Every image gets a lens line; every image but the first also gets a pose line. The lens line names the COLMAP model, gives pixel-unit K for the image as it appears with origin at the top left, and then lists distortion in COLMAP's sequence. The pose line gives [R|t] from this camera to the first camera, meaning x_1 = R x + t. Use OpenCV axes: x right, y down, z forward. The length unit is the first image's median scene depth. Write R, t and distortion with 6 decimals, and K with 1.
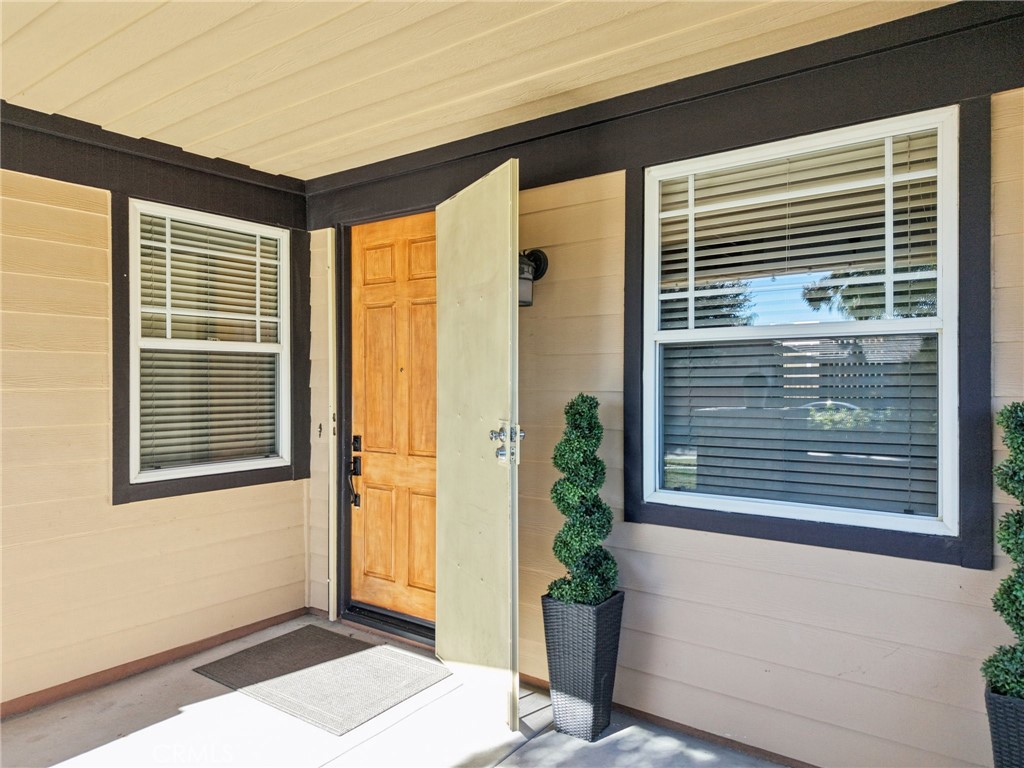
lens RADIAL K [[679.3, 0, 512.0], [0, 679.3, 384.0], [0, 0, 1]] dist [0.055756, -0.074108]
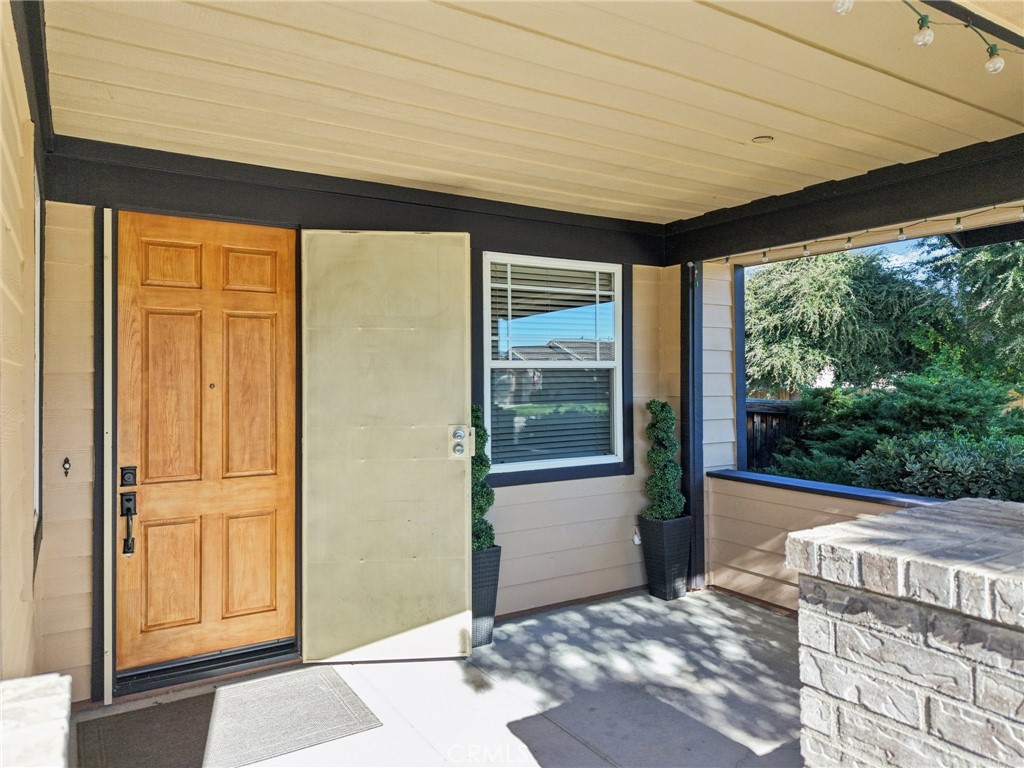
lens RADIAL K [[636.0, 0, 511.1], [0, 636.0, 376.7], [0, 0, 1]] dist [-0.001584, -0.032245]
pose [[0.409676, 0.008110, 0.912195, -0.787150], [0.018056, 0.999692, -0.016997, -0.011813], [-0.912052, 0.023434, 0.409403, 0.289192]]
